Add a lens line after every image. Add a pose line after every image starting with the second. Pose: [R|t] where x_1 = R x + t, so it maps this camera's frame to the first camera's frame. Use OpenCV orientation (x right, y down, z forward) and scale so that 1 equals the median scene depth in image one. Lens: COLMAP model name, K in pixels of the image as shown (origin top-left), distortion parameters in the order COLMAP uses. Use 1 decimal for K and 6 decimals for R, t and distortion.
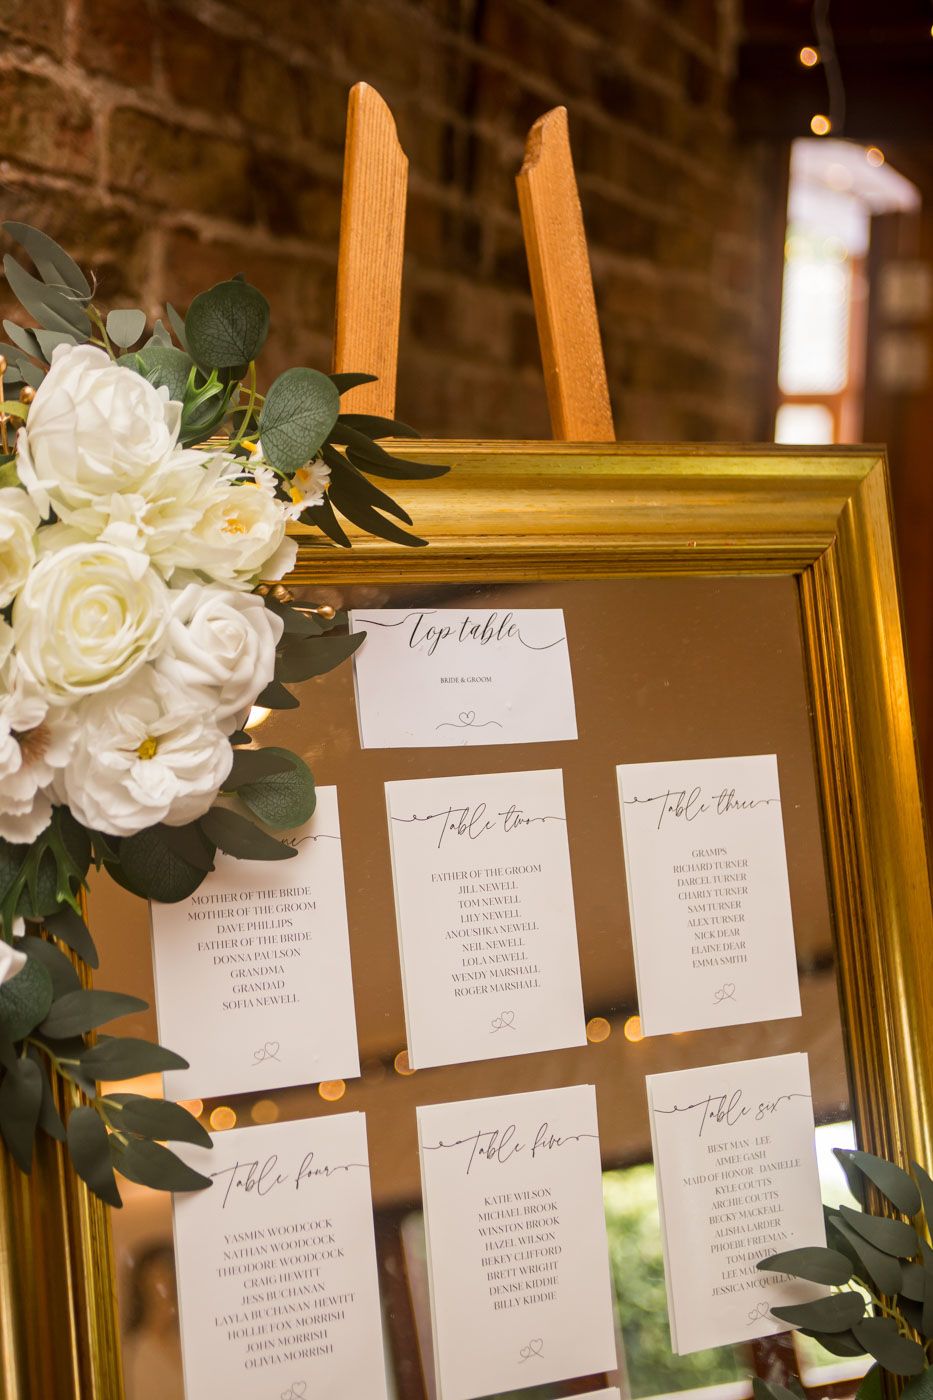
lens RADIAL K [[2031.5, 0, 466.5], [0, 2031.5, 700.0], [0, 0, 1]] dist [-0.016352, 0.135539]
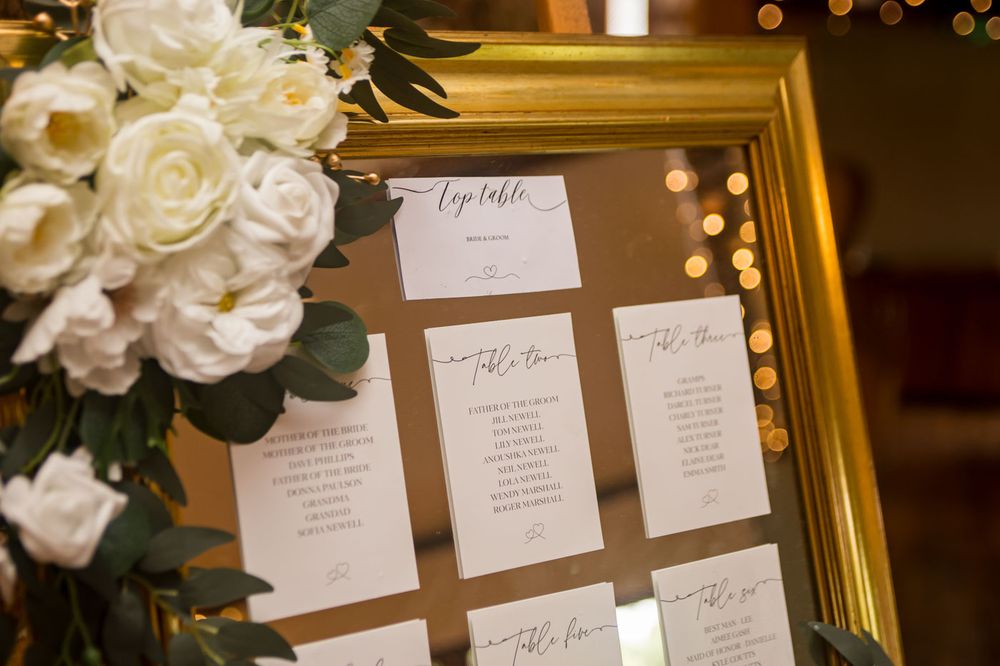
lens RADIAL K [[1451.1, 0, 500.0], [0, 1451.1, 333.0], [0, 0, 1]] dist [-0.016352, 0.135539]
pose [[0.993585, -0.044525, 0.103954, -0.086327], [0.042224, 0.998814, 0.024235, 0.025611], [-0.104910, -0.019690, 0.994287, 0.195007]]
